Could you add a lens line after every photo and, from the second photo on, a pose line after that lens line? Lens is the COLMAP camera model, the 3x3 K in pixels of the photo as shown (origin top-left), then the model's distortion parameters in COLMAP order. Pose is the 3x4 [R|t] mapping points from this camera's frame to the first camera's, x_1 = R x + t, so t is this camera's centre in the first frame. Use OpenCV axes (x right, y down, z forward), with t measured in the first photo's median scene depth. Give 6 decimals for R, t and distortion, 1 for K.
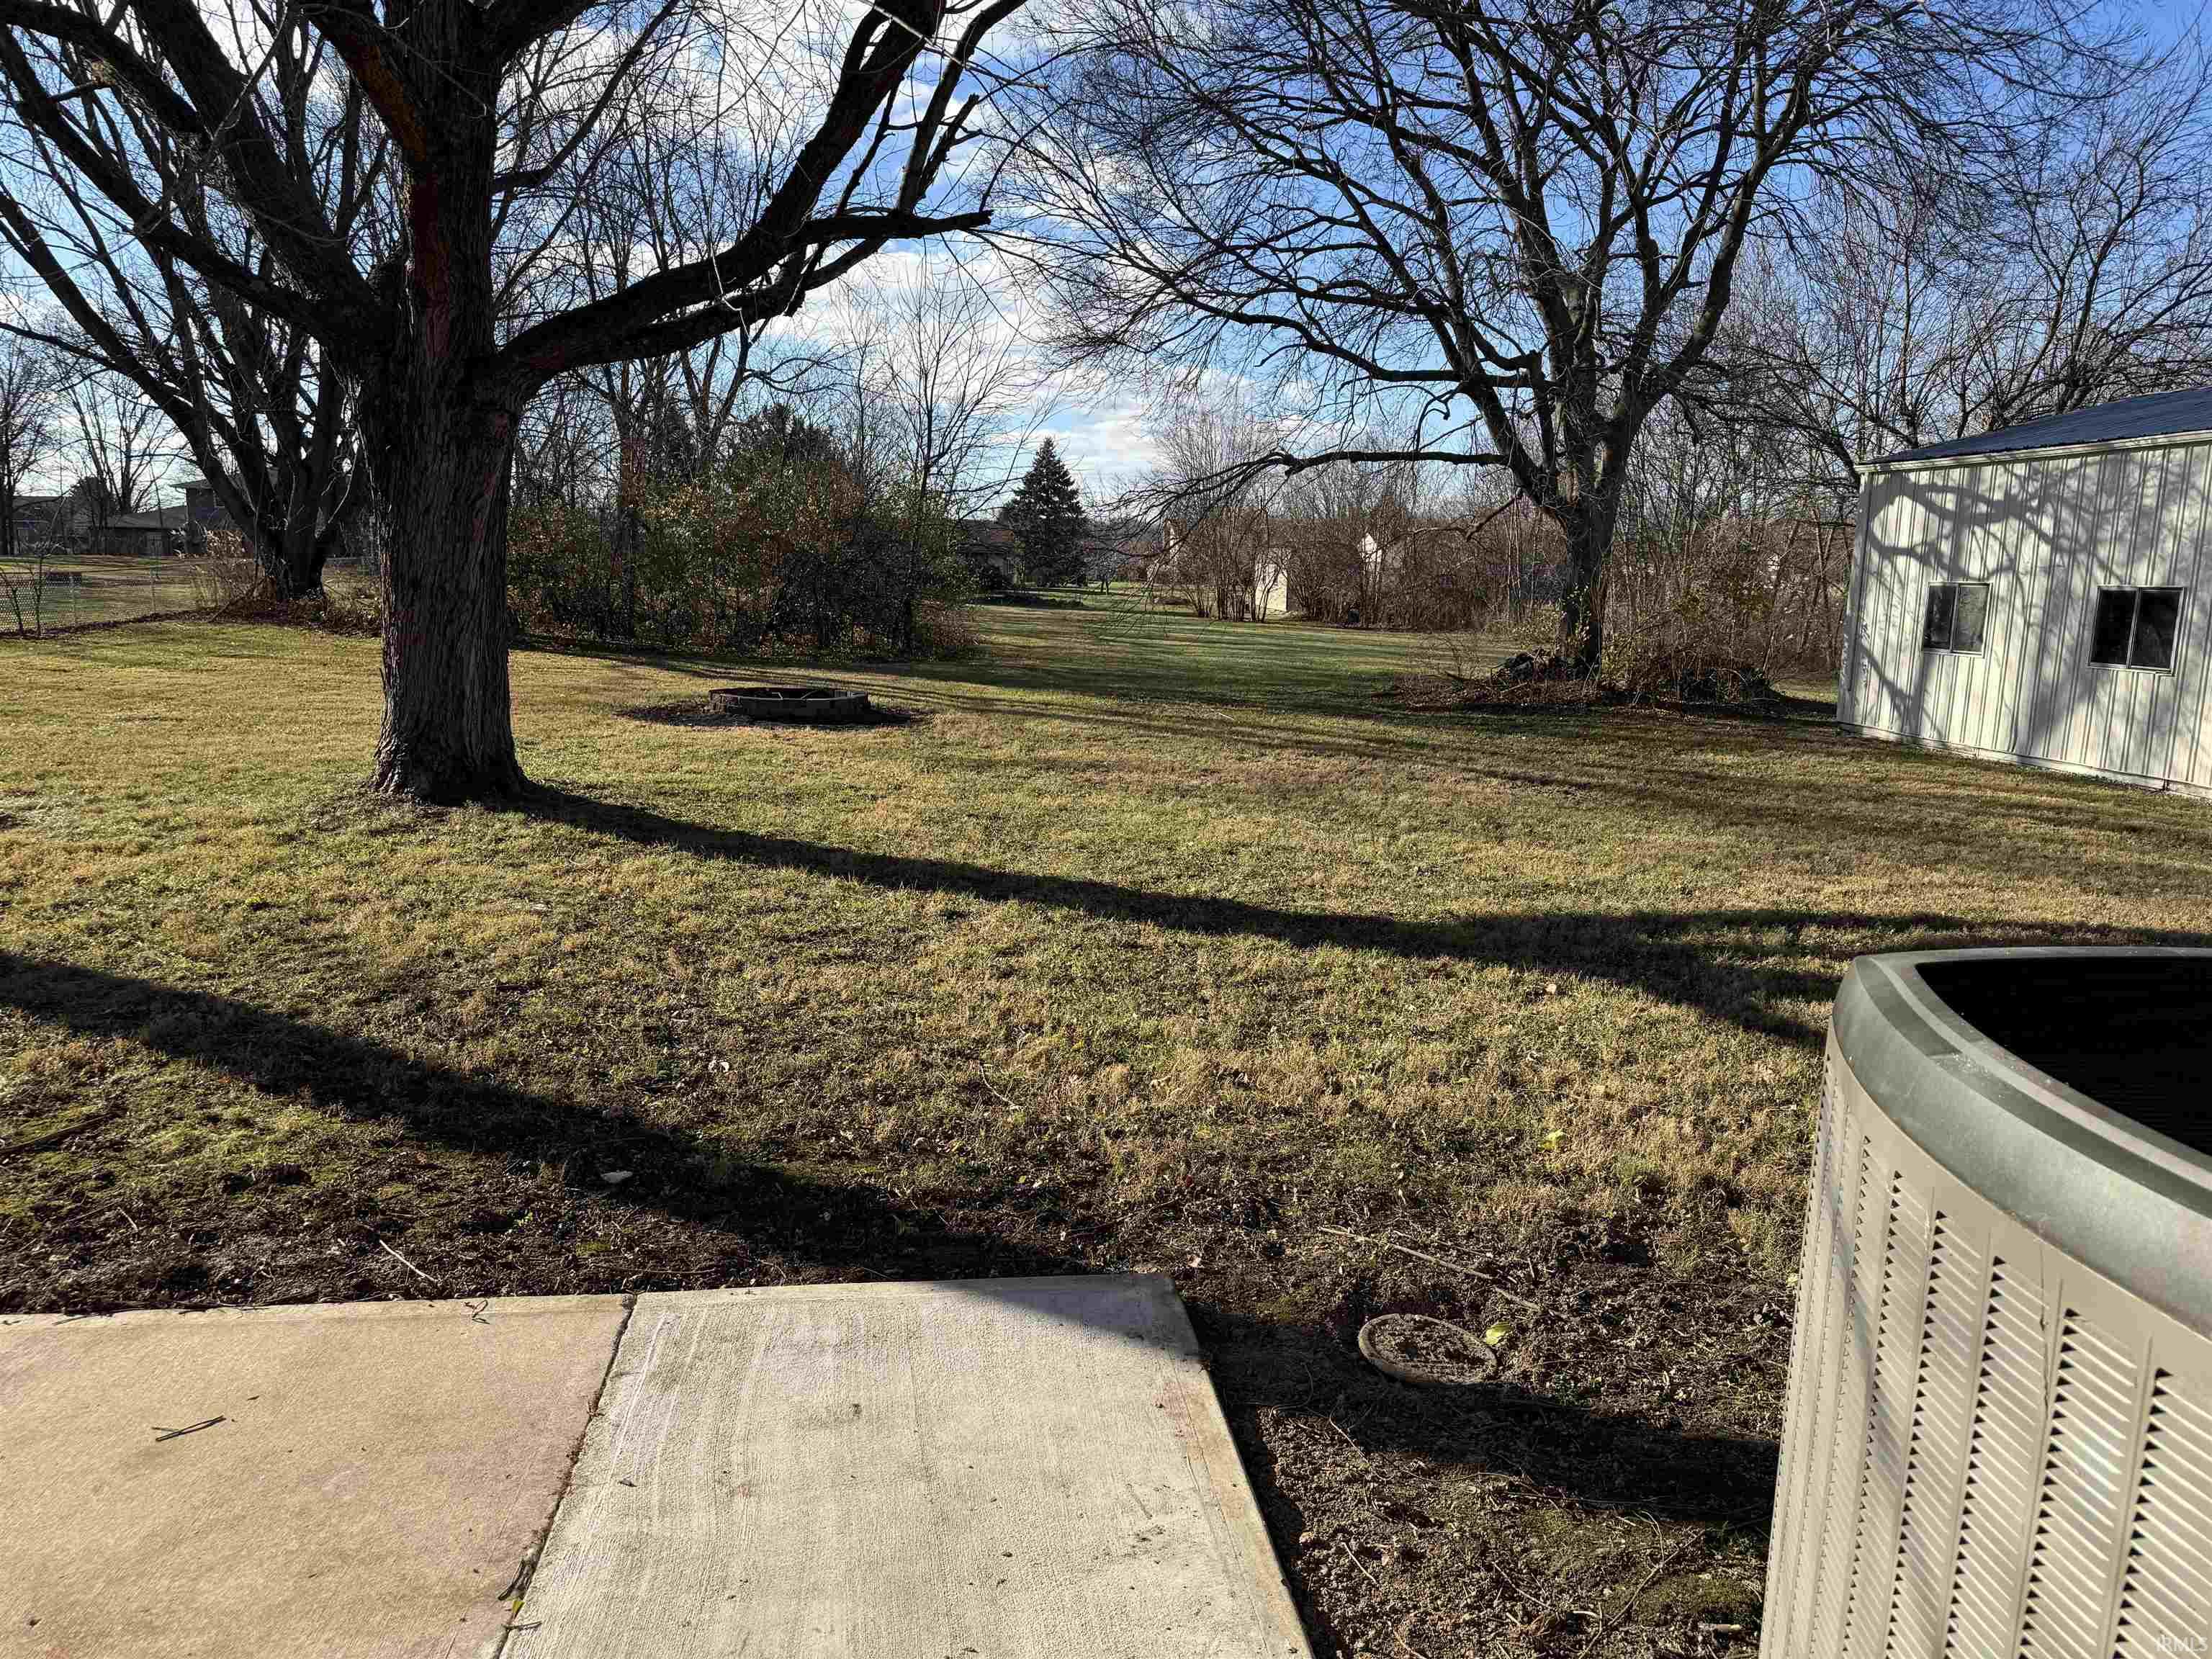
lens RADIAL K [[1552.0, 0, 1113.2], [0, 1552.0, 824.8], [0, 0, 1]] dist [0.059014, -0.066745]
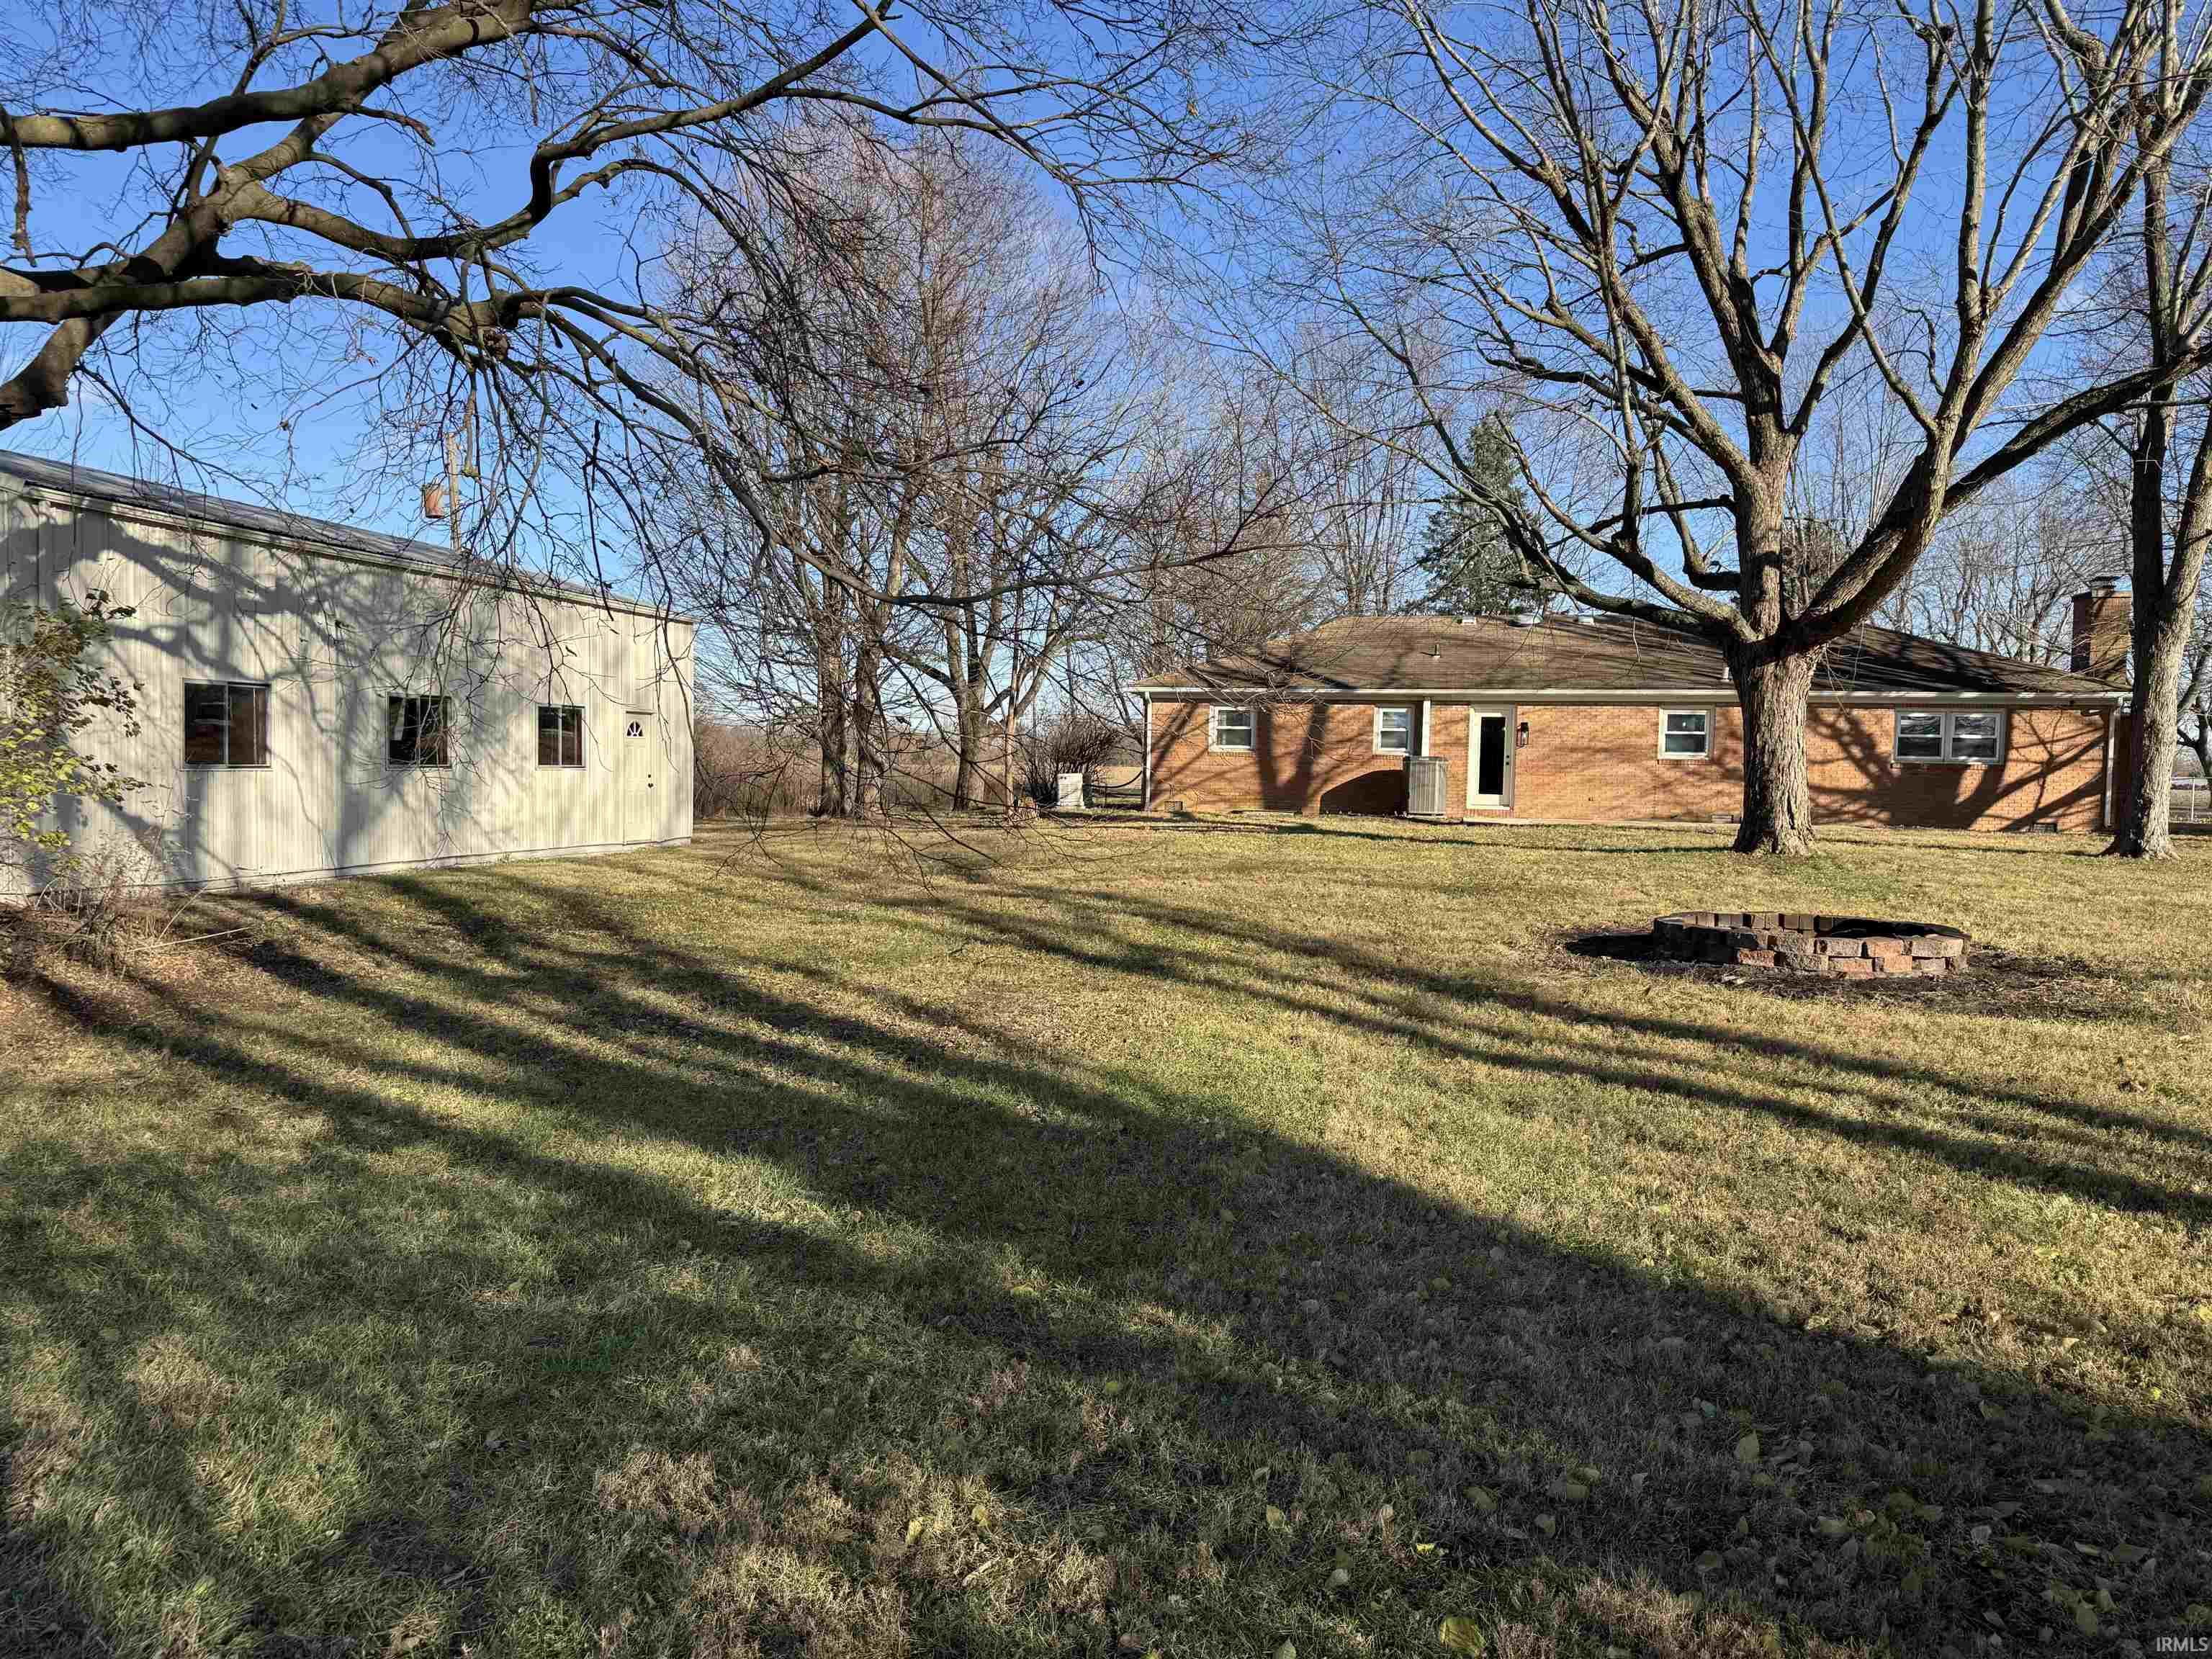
lens RADIAL K [[1552.0, 0, 1086.9], [0, 1552.0, 837.5], [0, 0, 1]] dist [0.059014, -0.066745]
pose [[-0.945947, -0.059618, 0.318793, -0.147601], [0.011516, 0.976165, 0.216726, -0.260446], [-0.324116, 0.208682, -0.922714, 1.712846]]
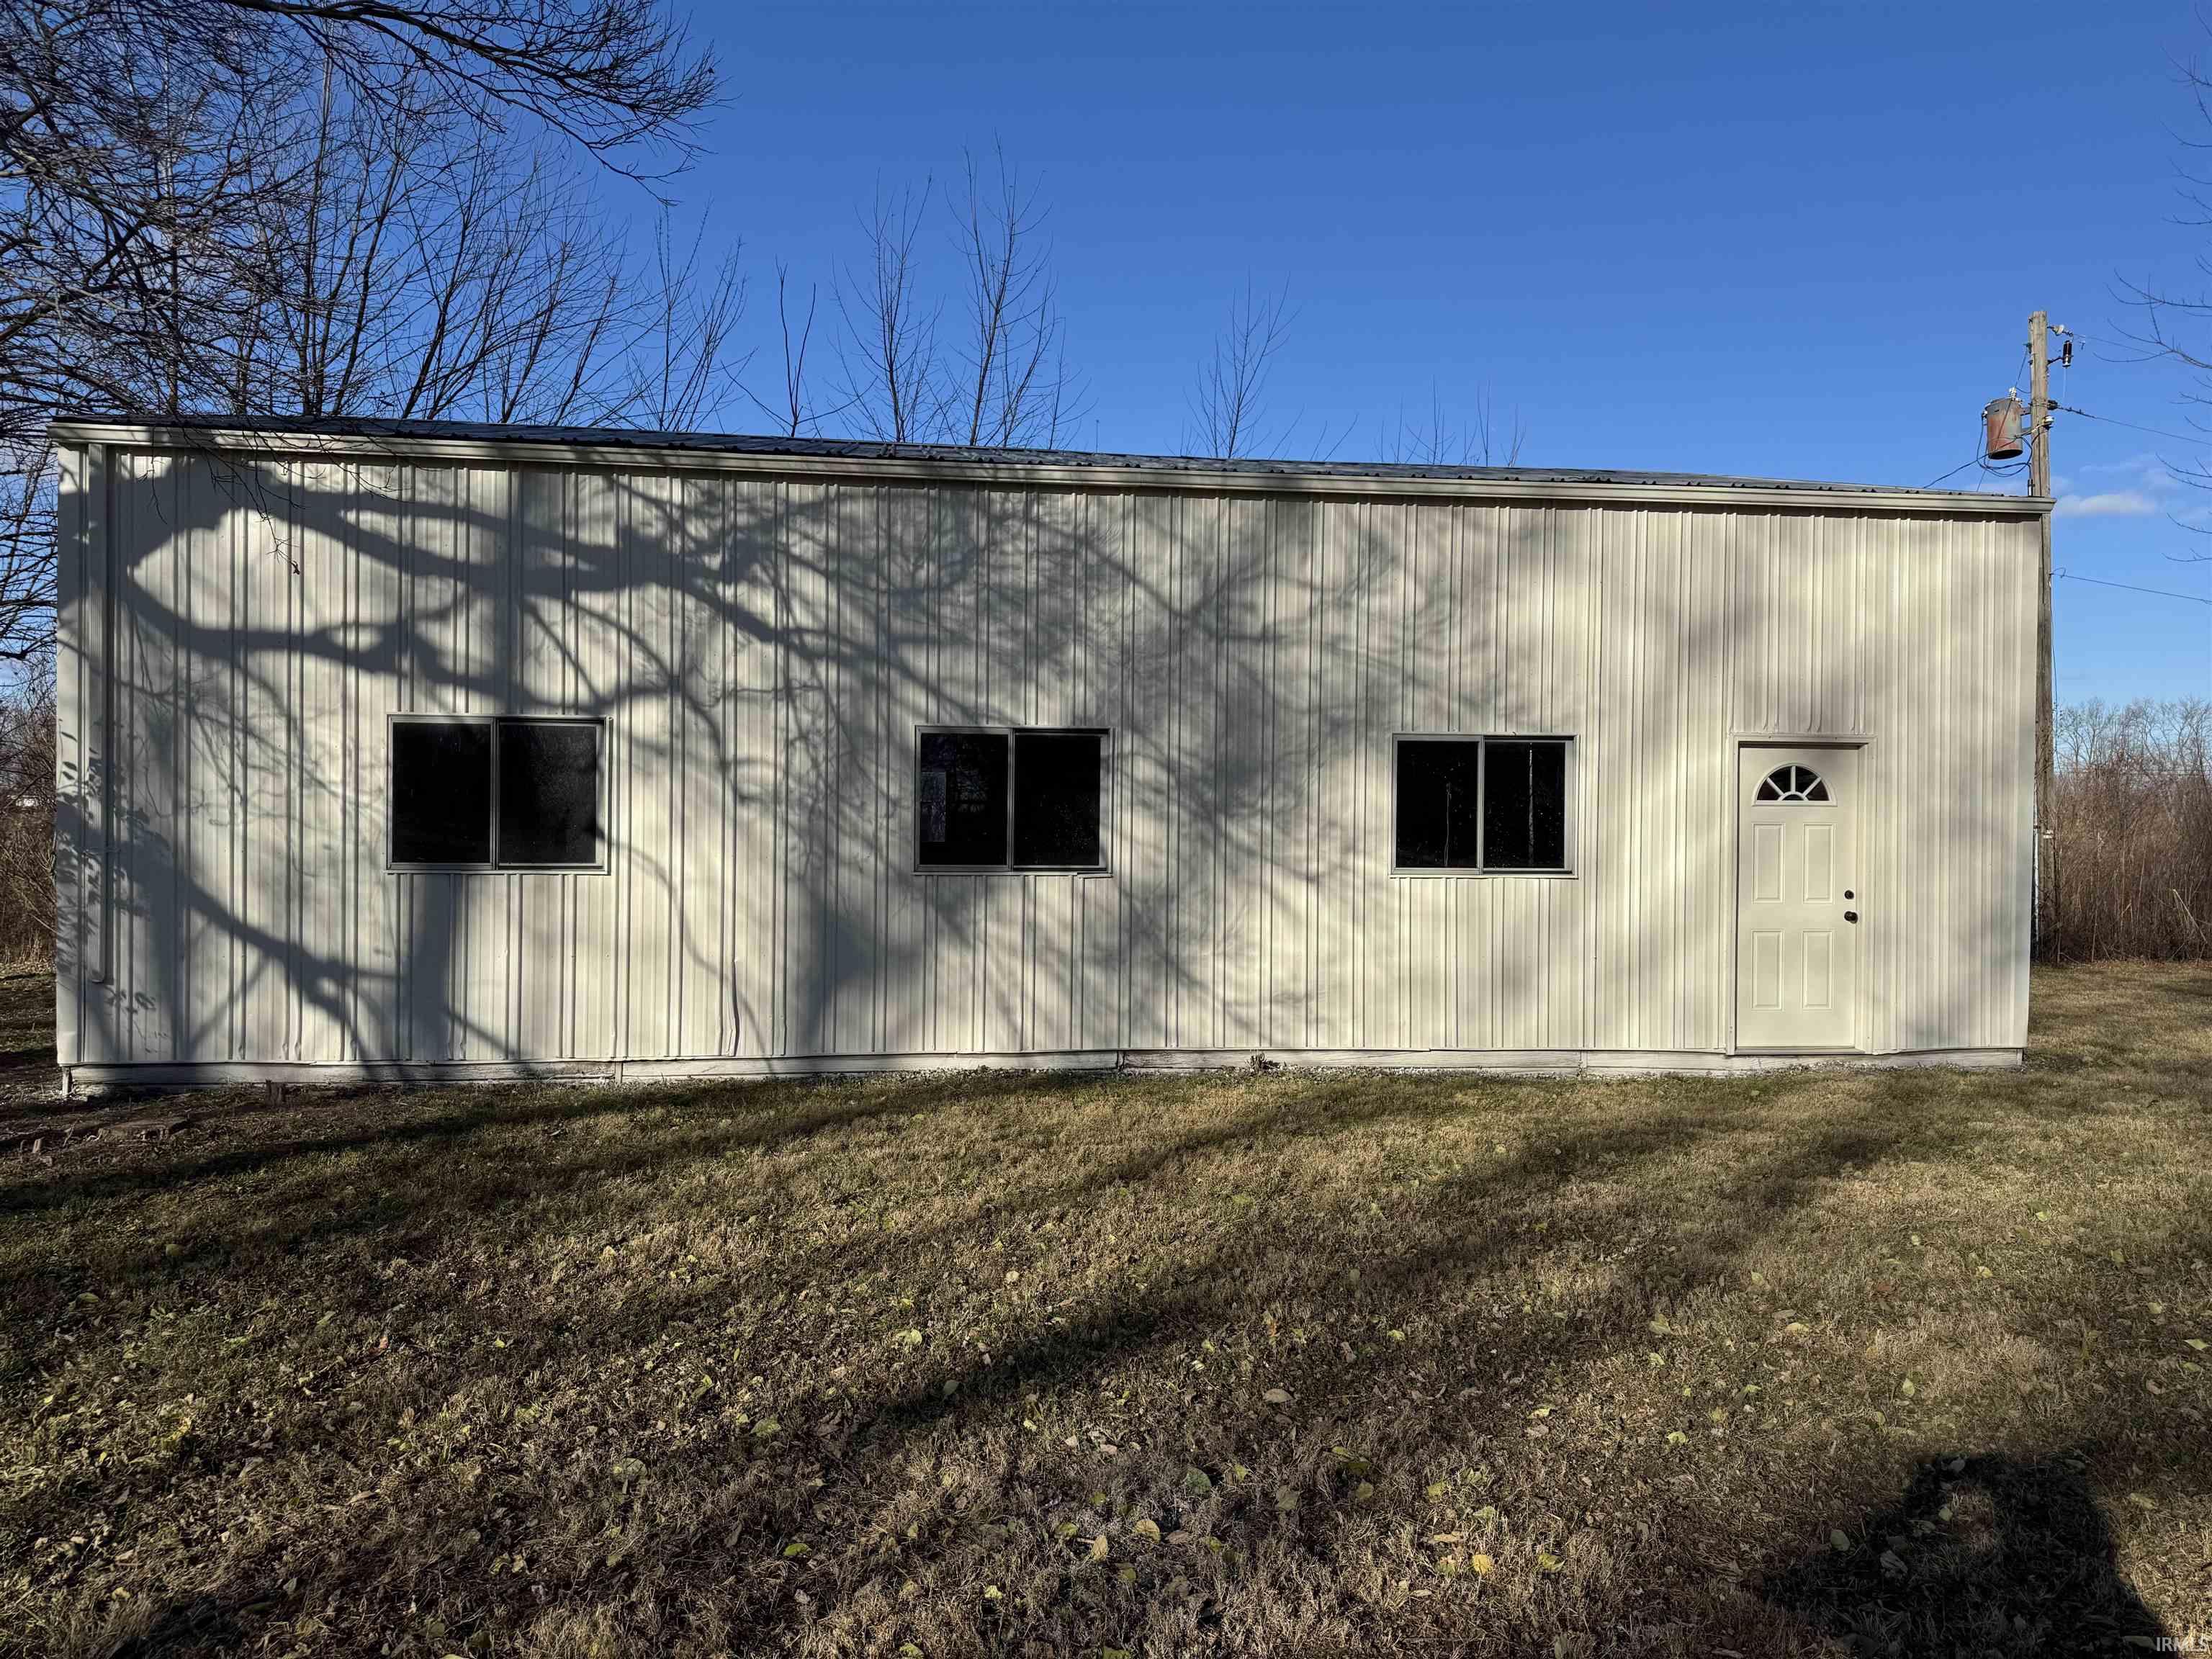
lens RADIAL K [[1552.0, 0, 1107.2], [0, 1552.0, 822.4], [0, 0, 1]] dist [0.059014, -0.066745]
pose [[-0.028462, -0.027698, 0.999211, 0.081383], [0.157344, 0.987030, 0.031842, -0.117136], [-0.987134, 0.158127, -0.023734, 0.892171]]
